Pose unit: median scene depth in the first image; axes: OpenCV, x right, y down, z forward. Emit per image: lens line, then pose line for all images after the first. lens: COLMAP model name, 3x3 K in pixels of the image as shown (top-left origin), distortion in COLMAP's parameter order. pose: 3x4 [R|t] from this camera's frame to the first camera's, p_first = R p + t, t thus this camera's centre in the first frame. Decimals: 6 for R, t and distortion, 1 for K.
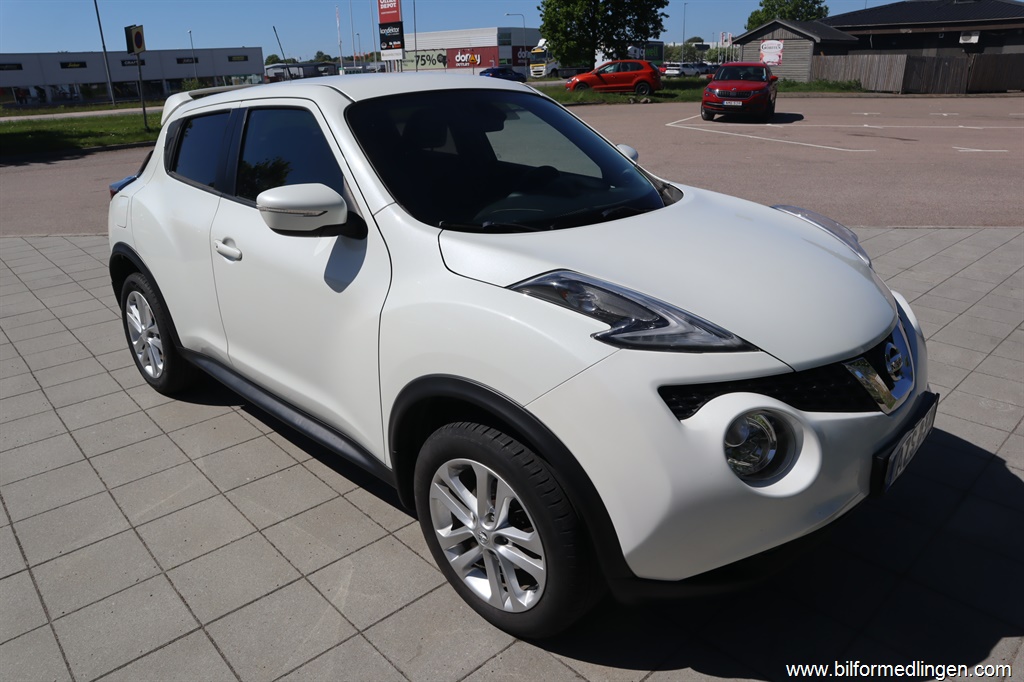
lens RADIAL K [[710.2, 0, 512.0], [0, 710.2, 341.0], [0, 0, 1]] dist [-0.124802, 0.078817]
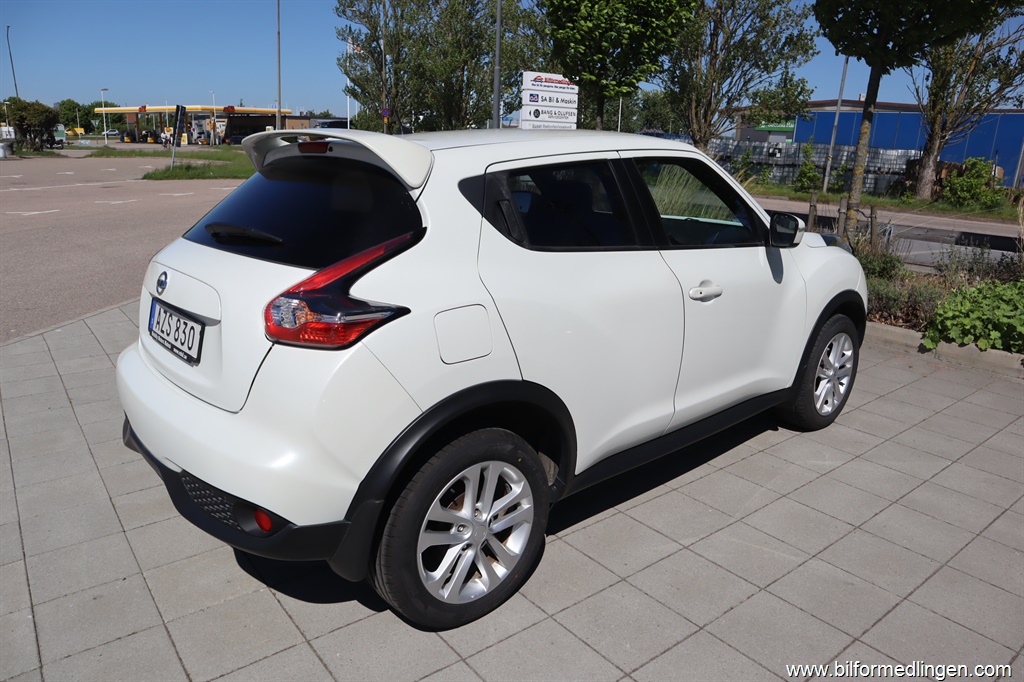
lens RADIAL K [[710.2, 0, 512.0], [0, 710.2, 341.0], [0, 0, 1]] dist [-0.124802, 0.078817]
pose [[0.096106, -0.250712, 0.963279, -0.133667], [0.337403, 0.918670, 0.205439, -0.034319], [-0.936442, 0.305270, 0.172881, 0.101468]]
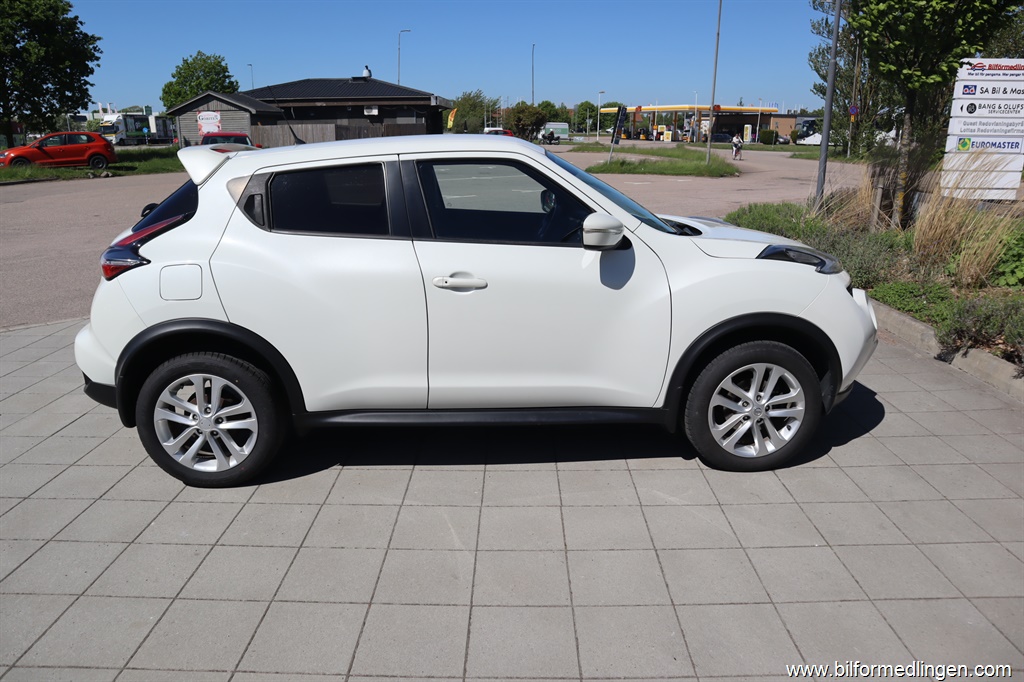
lens RADIAL K [[721.3, 0, 510.2], [0, 721.3, 325.7], [0, 0, 1]] dist [-0.130427, 0.099210]
pose [[0.687784, -0.169382, 0.705878, -0.108087], [0.251073, 0.967889, -0.012383, -0.002664], [-0.681114, 0.185743, 0.708226, 0.012563]]
